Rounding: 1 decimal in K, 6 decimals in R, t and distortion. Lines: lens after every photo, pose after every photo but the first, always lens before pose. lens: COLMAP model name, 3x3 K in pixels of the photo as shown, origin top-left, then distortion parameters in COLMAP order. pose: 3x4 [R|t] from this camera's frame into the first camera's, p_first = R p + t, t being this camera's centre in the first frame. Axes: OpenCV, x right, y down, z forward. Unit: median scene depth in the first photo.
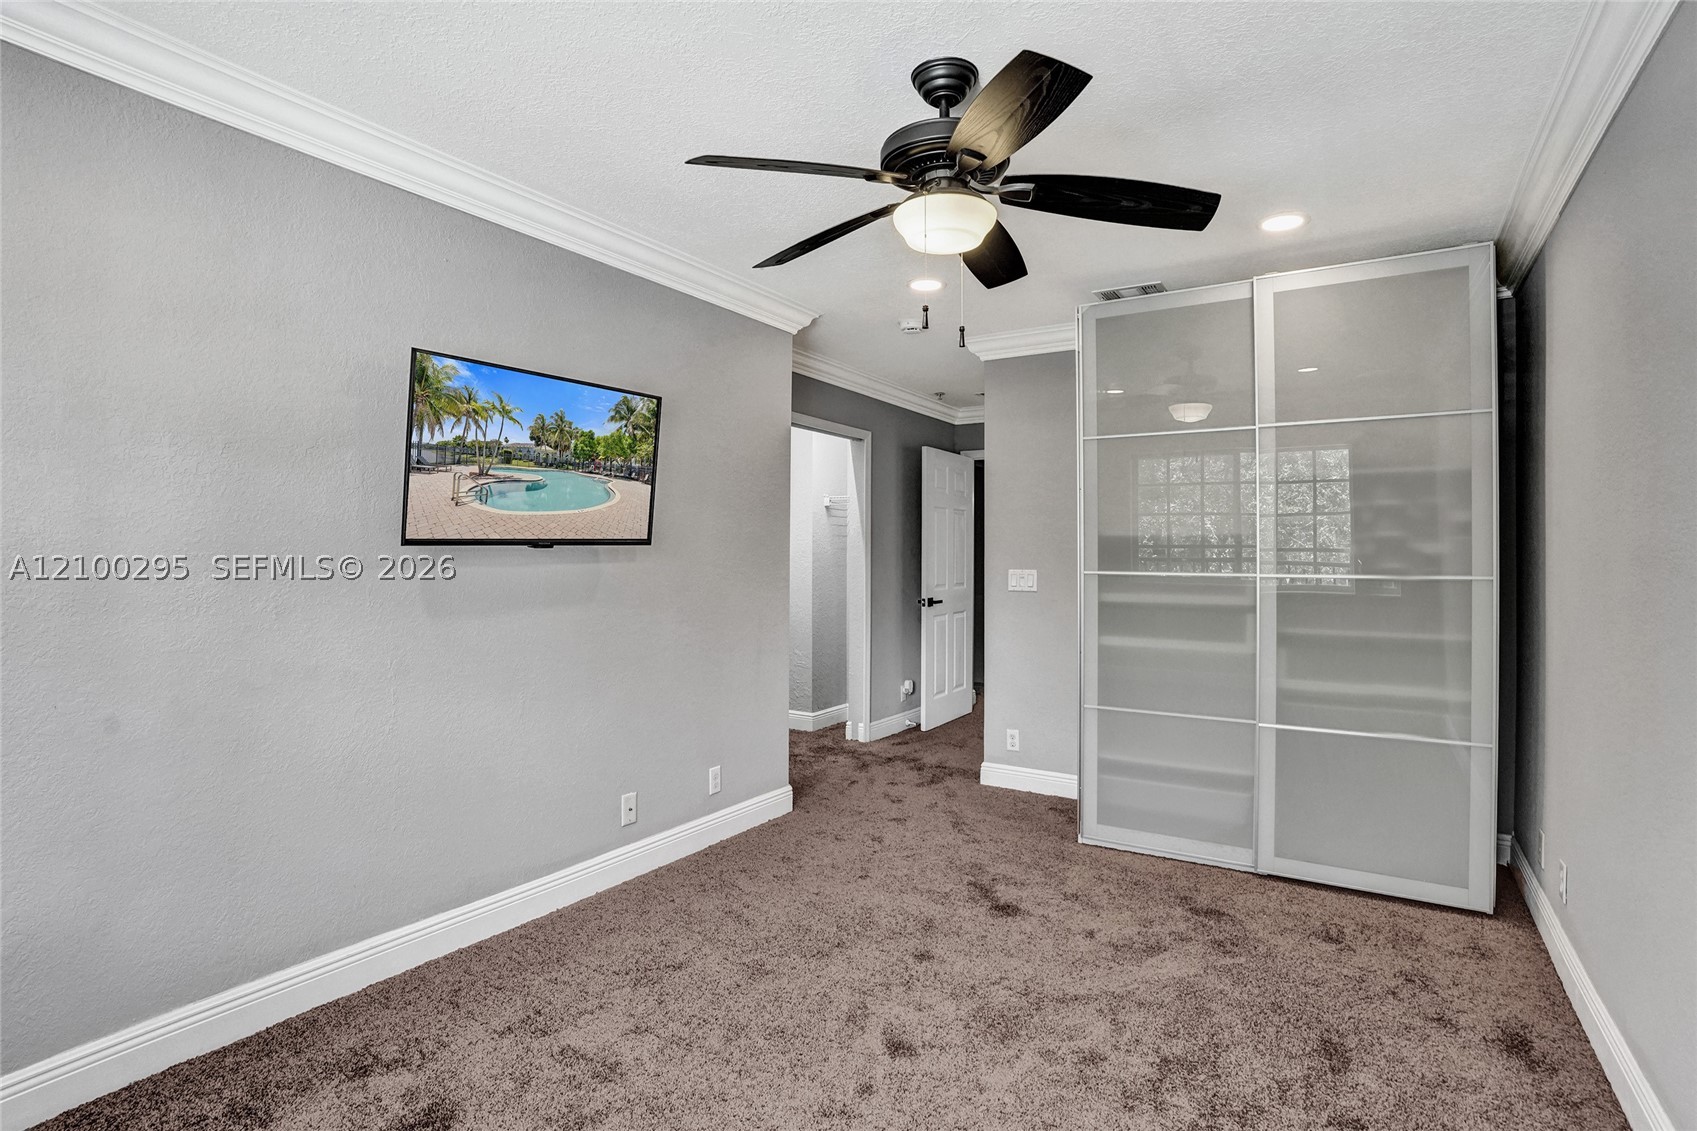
lens RADIAL K [[785.4, 0, 851.3], [0, 785.4, 566.5], [0, 0, 1]] dist [-0.061894, 0.019603]
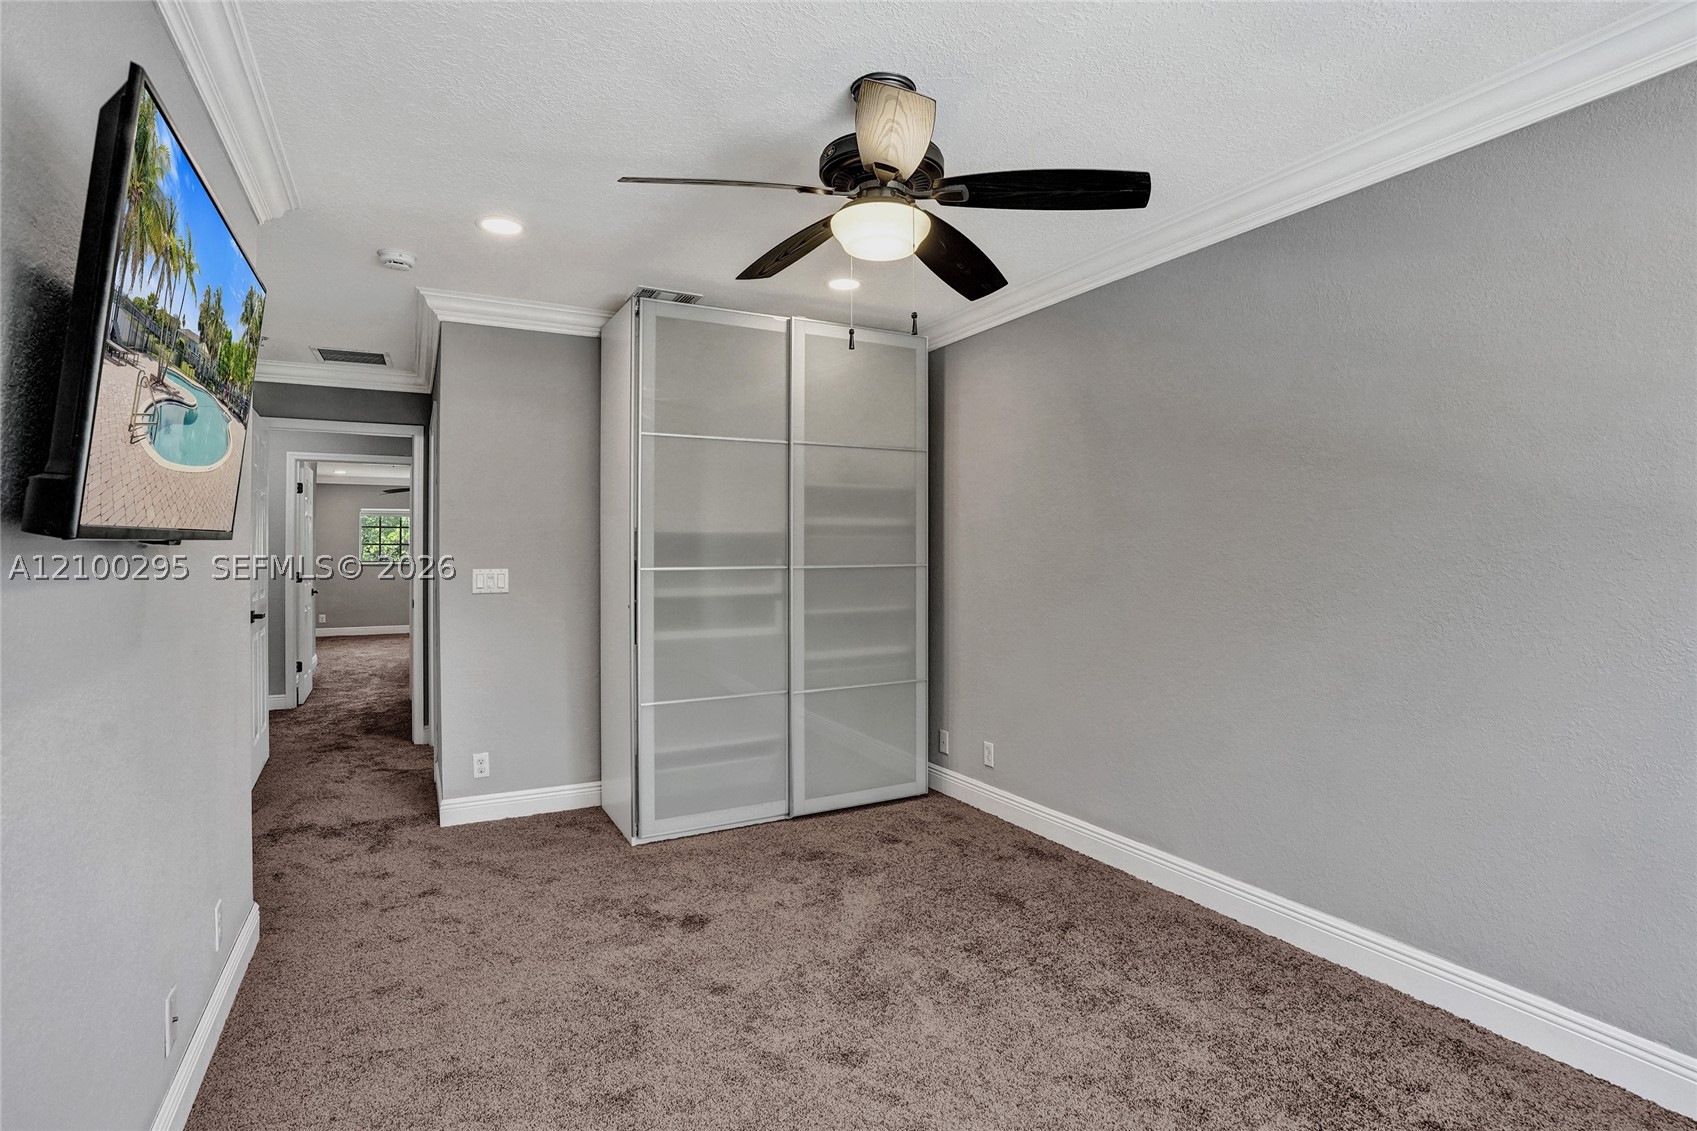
lens RADIAL K [[789.9, 0, 843.6], [0, 789.9, 557.1], [0, 0, 1]] dist [-0.053764, 0.000340]
pose [[0.514614, -0.013294, 0.857319, -0.453407], [0.018593, 0.999818, 0.004343, -0.007613], [-0.857220, 0.013705, 0.514768, 0.290422]]
